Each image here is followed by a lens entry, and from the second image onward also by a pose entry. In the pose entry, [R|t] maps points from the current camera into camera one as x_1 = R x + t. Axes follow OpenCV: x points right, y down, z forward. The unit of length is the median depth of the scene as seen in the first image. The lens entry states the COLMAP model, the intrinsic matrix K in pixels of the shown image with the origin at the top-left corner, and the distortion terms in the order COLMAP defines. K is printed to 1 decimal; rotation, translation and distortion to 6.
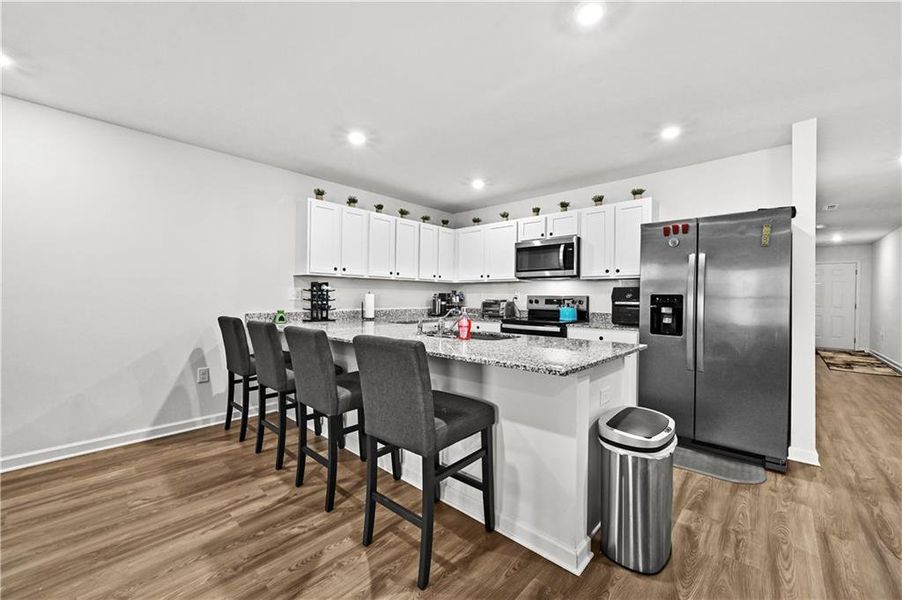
lens RADIAL K [[355.5, 0, 451.0], [0, 355.5, 300.0], [0, 0, 1]] dist [-0.001737, -0.000284]
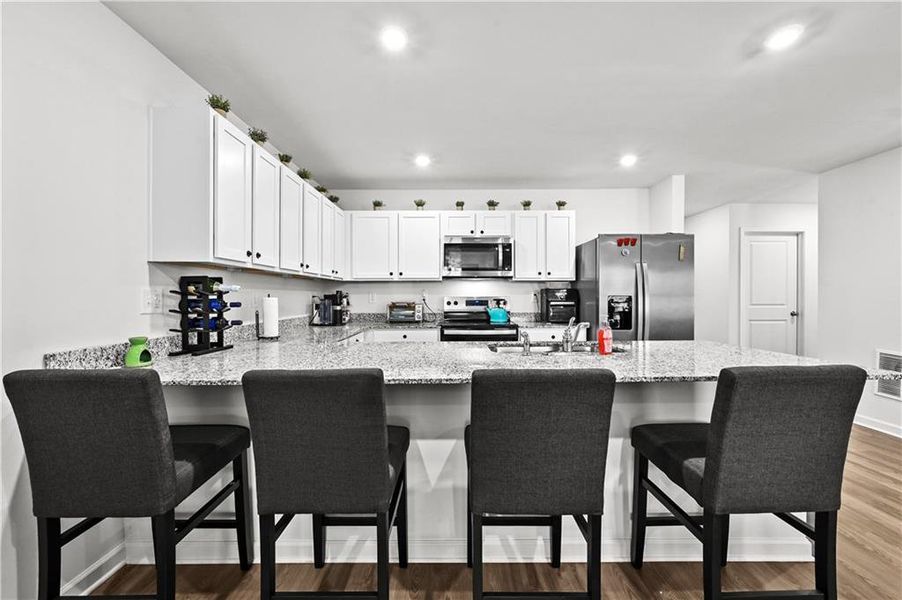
lens RADIAL K [[352.7, 0, 451.0], [0, 352.7, 300.0], [0, 0, 1]] dist [-0.037076, -0.000074]
pose [[0.735116, -0.018425, 0.677691, -0.441728], [0.014852, 0.999828, 0.011072, -0.015914], [-0.677778, 0.001926, 0.735264, 0.381587]]
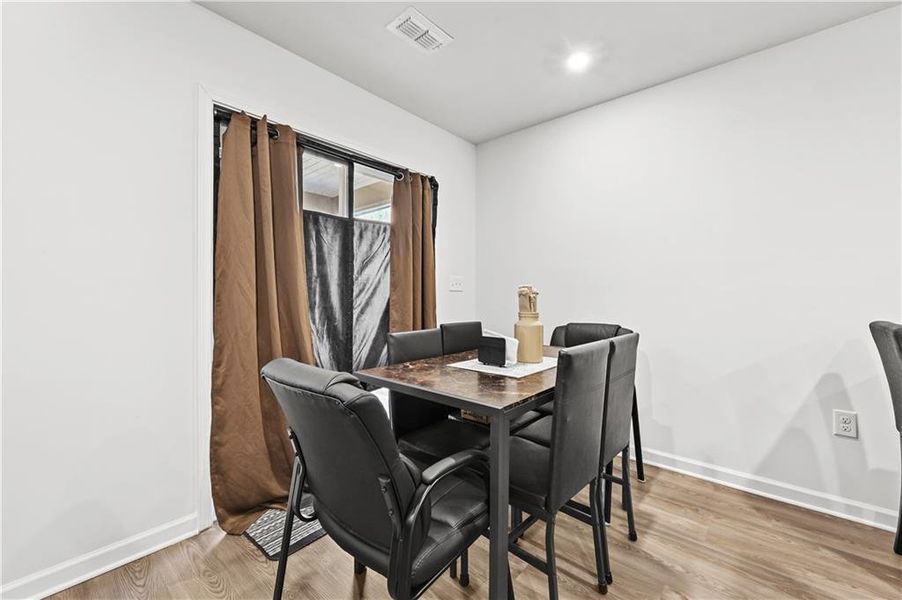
lens RADIAL K [[367.3, 0, 454.0], [0, 367.3, 293.9], [0, 0, 1]] dist [0.018430, -0.000055]
pose [[0.051223, -0.007747, -0.998657, -0.110281], [-0.000626, 0.999969, -0.007789, 0.009383], [0.998687, 0.001024, 0.051216, 0.286025]]
